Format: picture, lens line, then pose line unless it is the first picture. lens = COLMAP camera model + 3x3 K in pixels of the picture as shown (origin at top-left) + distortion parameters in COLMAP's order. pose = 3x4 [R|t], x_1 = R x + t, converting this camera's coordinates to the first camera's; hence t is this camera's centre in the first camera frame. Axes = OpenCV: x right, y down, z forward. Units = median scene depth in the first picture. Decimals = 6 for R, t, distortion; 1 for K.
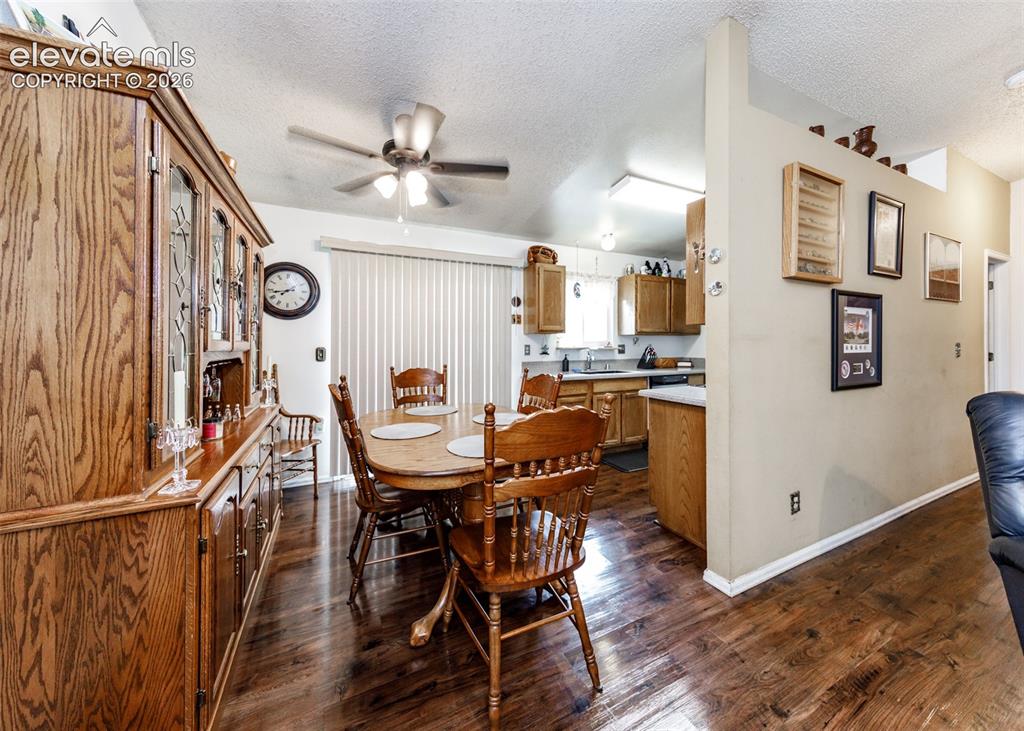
lens RADIAL K [[357.8, 0, 504.3], [0, 357.8, 350.2], [0, 0, 1]] dist [0.000497, -0.000172]
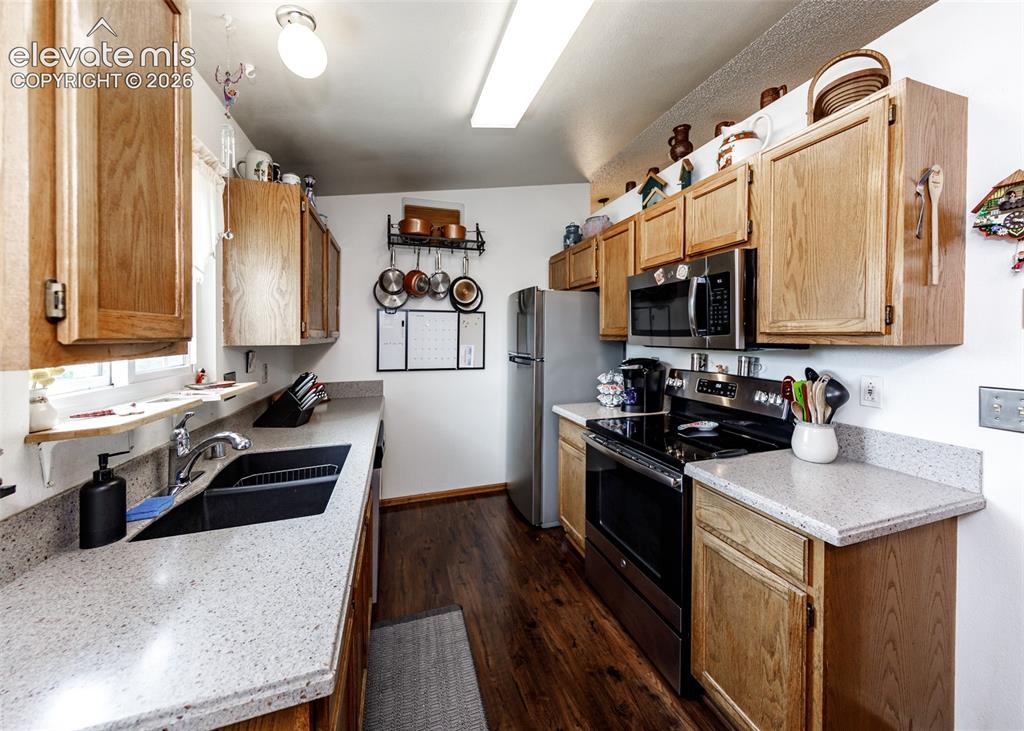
lens RADIAL K [[379.6, 0, 520.8], [0, 379.6, 341.5], [0, 0, 1]] dist [0.002973, -0.000062]
pose [[0.110882, -0.014361, 0.993730, -0.013497], [0.023524, 0.999653, 0.011822, -0.048210], [-0.993555, 0.022065, 0.111181, 0.741030]]
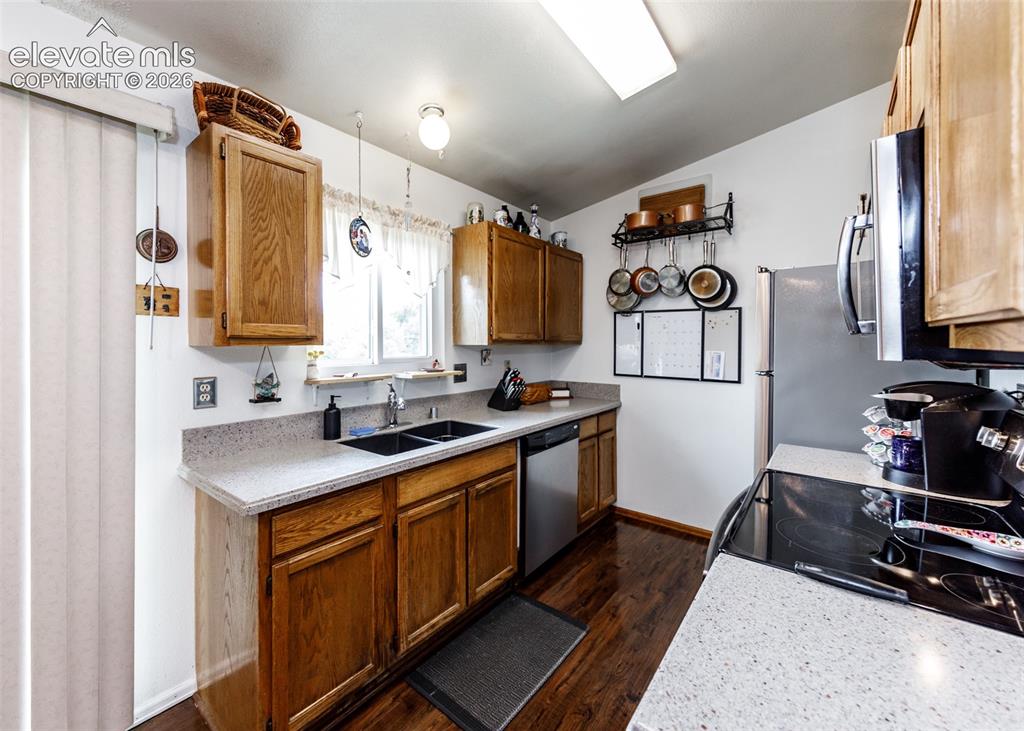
lens RADIAL K [[409.7, 0, 503.2], [0, 409.7, 347.7], [0, 0, 1]] dist [0.002231, -0.000152]
pose [[0.896585, -0.002253, 0.442866, 0.139815], [0.005418, 0.999968, -0.005882, -0.038025], [-0.442839, 0.007673, 0.896568, 0.503098]]
